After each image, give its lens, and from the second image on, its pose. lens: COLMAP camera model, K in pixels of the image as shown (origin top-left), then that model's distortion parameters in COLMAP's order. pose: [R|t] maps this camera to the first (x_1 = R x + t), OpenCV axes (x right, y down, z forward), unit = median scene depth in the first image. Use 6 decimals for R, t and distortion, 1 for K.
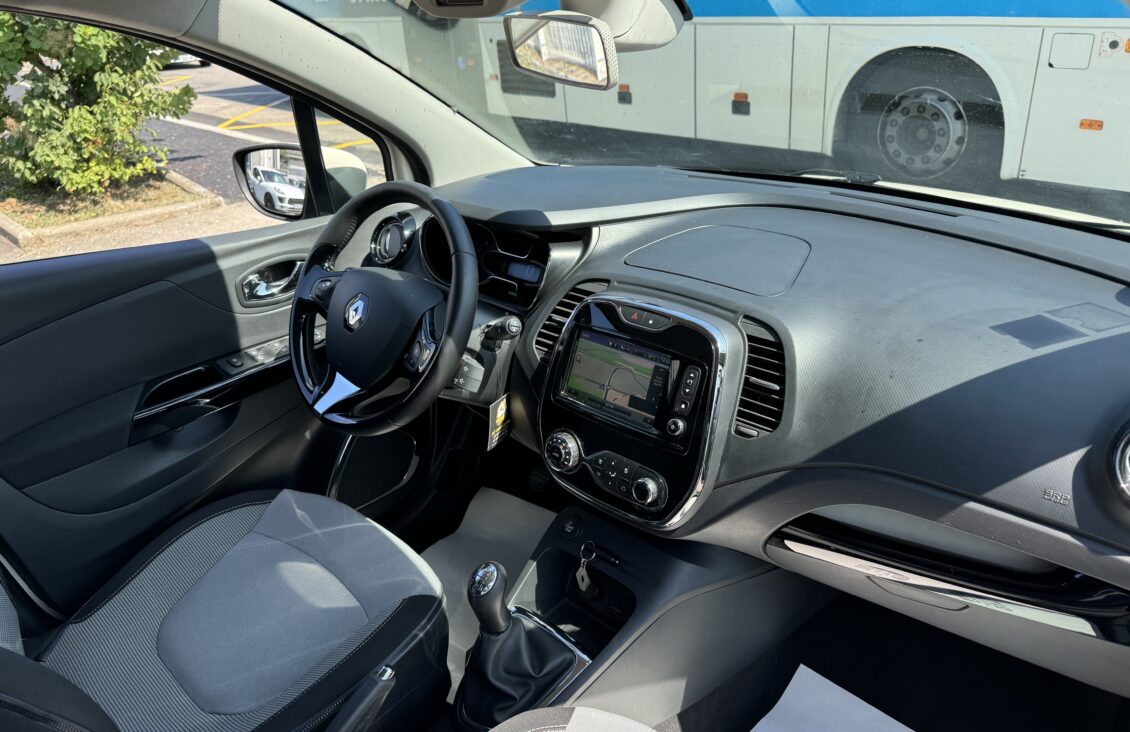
lens RADIAL K [[824.9, 0, 565.0], [0, 824.9, 366.0], [0, 0, 1]] dist [0.004380, 0.002757]
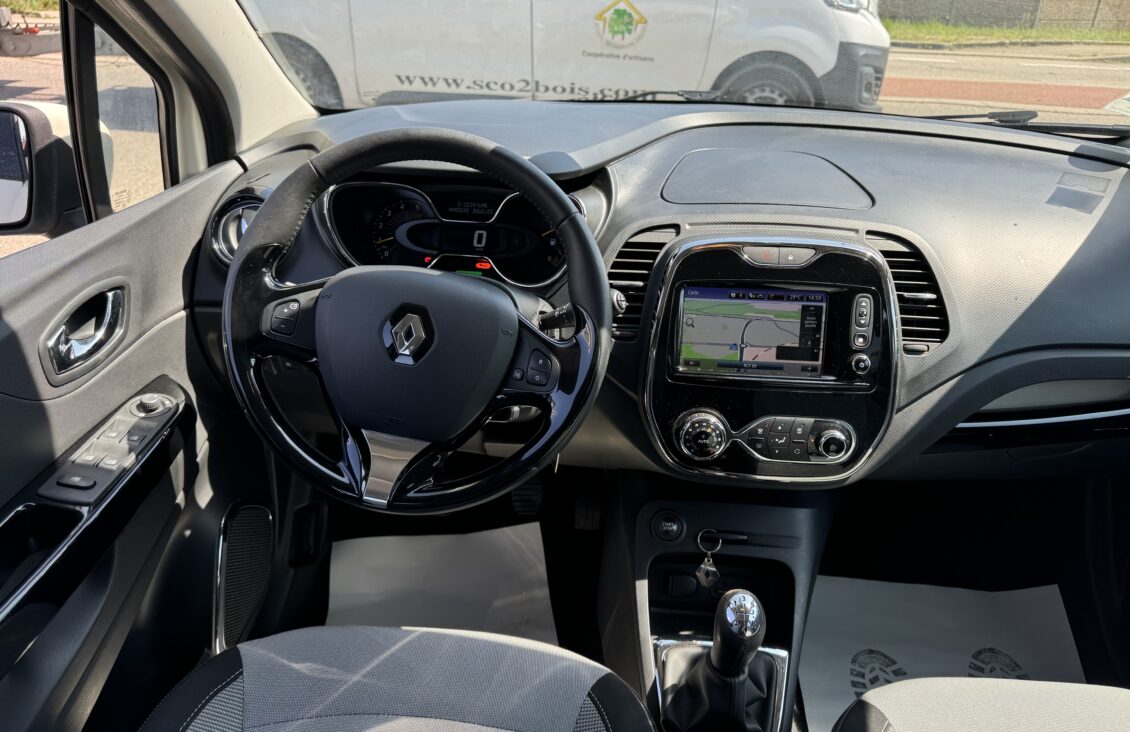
lens RADIAL K [[824.9, 0, 565.0], [0, 824.9, 366.0], [0, 0, 1]] dist [0.004380, 0.002757]
pose [[0.769225, -0.255048, 0.585870, -0.602763], [0.225983, 0.966217, 0.123918, -0.102170], [-0.597683, 0.037076, 0.800875, 0.438839]]
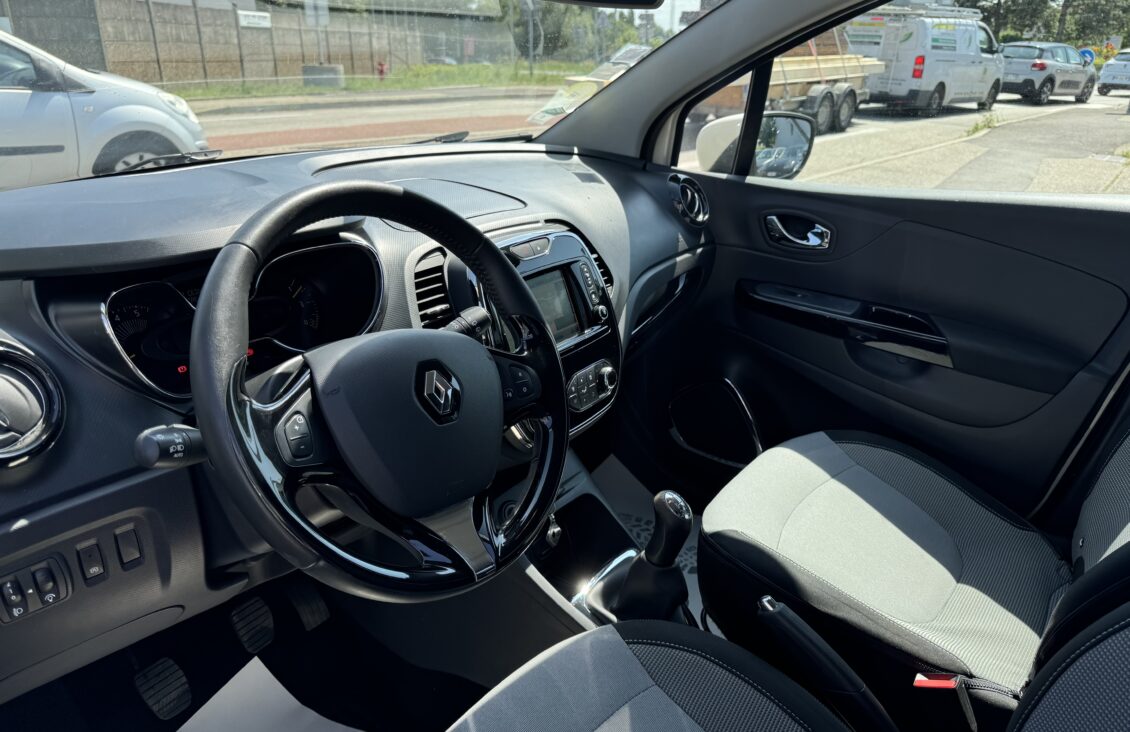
lens RADIAL K [[824.9, 0, 565.0], [0, 824.9, 366.0], [0, 0, 1]] dist [0.004380, 0.002757]
pose [[-0.162936, -0.340458, 0.926035, -0.907336], [0.381866, 0.843667, 0.377364, -0.303182], [-0.909742, 0.415107, -0.007454, 1.012649]]
